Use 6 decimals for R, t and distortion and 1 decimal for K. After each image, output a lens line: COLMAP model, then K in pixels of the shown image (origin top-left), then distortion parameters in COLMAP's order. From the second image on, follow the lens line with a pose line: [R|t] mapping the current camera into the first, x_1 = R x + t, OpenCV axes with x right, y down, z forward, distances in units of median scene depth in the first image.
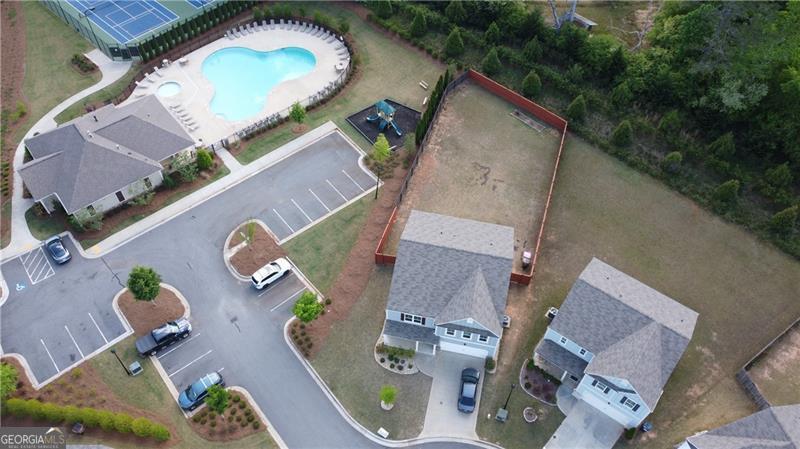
lens RADIAL K [[603.4, 0, 400.2], [0, 603.4, 227.9], [0, 0, 1]] dist [-0.008933, -0.002491]
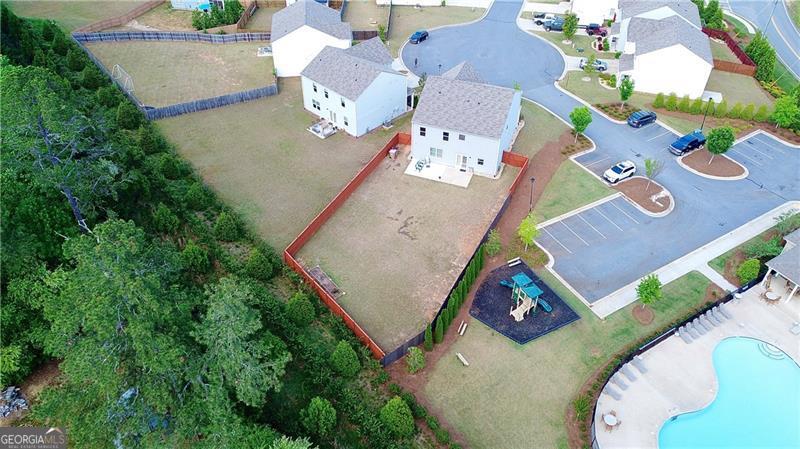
lens RADIAL K [[603.4, 0, 400.2], [0, 603.4, 227.9], [0, 0, 1]] dist [-0.008933, -0.002491]
pose [[-0.989354, -0.114369, 0.089988, 0.074625], [0.095749, -0.045911, 0.994346, -1.034496], [-0.109591, 0.992377, 0.056373, 1.026962]]
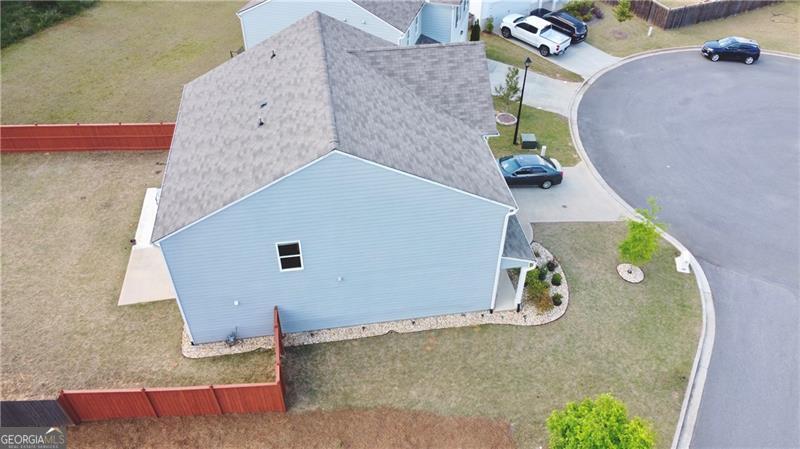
lens RADIAL K [[603.4, 0, 400.2], [0, 603.4, 227.9], [0, 0, 1]] dist [-0.008933, -0.002491]
pose [[-0.360258, -0.630794, 0.687251, -0.212954], [0.727926, 0.270637, 0.629984, -0.121366], [-0.583385, 0.727224, 0.361672, 0.744828]]
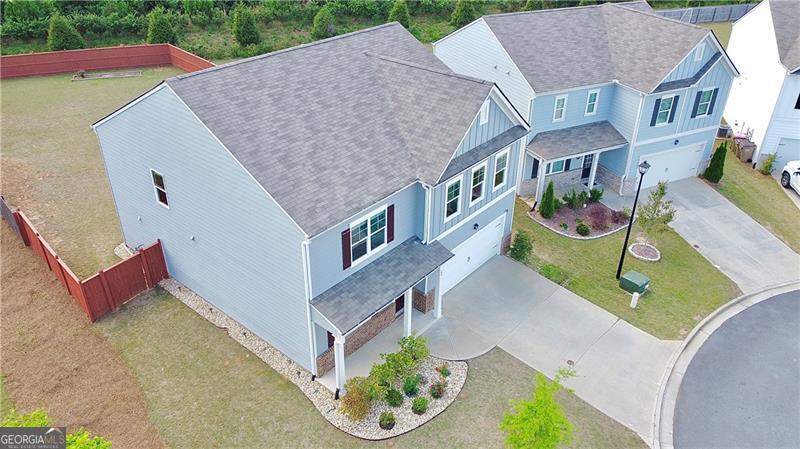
lens RADIAL K [[603.4, 0, 400.2], [0, 603.4, 227.9], [0, 0, 1]] dist [-0.008933, -0.002491]
pose [[0.467630, -0.465593, 0.751362, -0.177950], [0.694604, 0.719268, 0.013400, 0.127912], [-0.546670, 0.515633, 0.659754, 0.636499]]
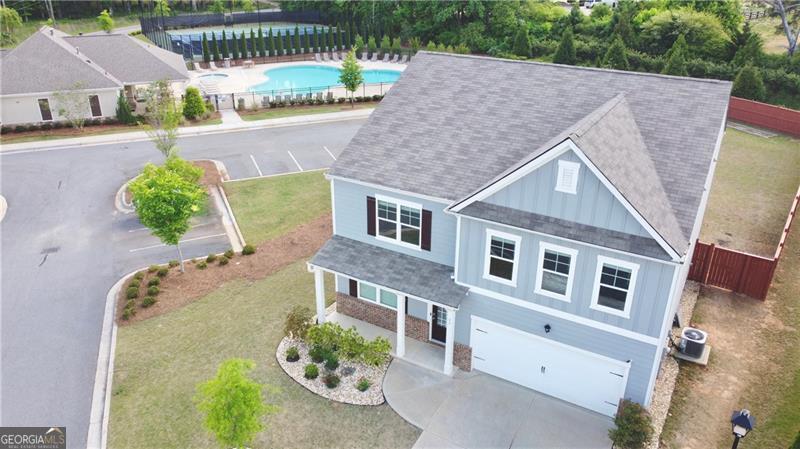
lens RADIAL K [[603.4, 0, 400.2], [0, 603.4, 227.9], [0, 0, 1]] dist [-0.008933, -0.002491]
pose [[0.950350, 0.122445, -0.286081, 0.097348], [-0.239415, 0.874977, -0.420828, 0.242083], [0.198786, 0.468426, 0.860849, 0.589026]]
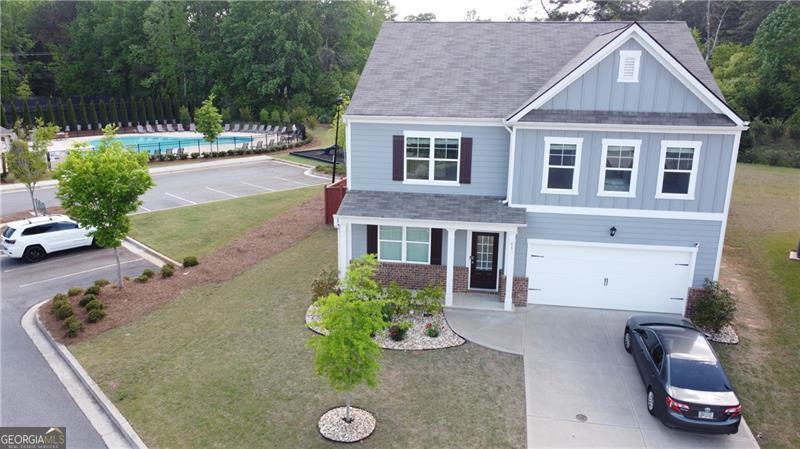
lens RADIAL K [[603.4, 0, 400.2], [0, 603.4, 227.9], [0, 0, 1]] dist [-0.008933, -0.002491]
pose [[0.998584, -0.019782, 0.049374, -0.009388], [0.045539, 0.797612, -0.601450, 0.302879], [-0.027483, 0.602847, 0.797383, 0.636667]]
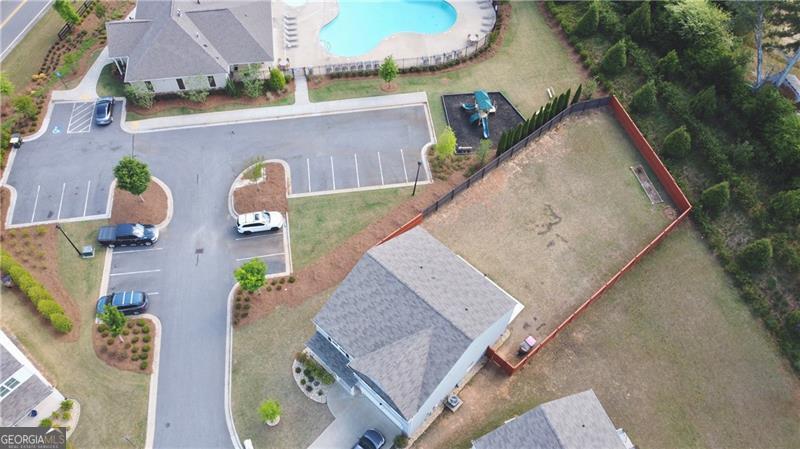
lens RADIAL K [[603.4, 0, 400.2], [0, 603.4, 227.9], [0, 0, 1]] dist [-0.008933, -0.002491]
pose [[0.857115, 0.427086, -0.288012, 0.217188], [-0.408885, 0.904137, 0.123894, -0.109094], [0.313316, 0.011573, 0.949579, 0.197464]]
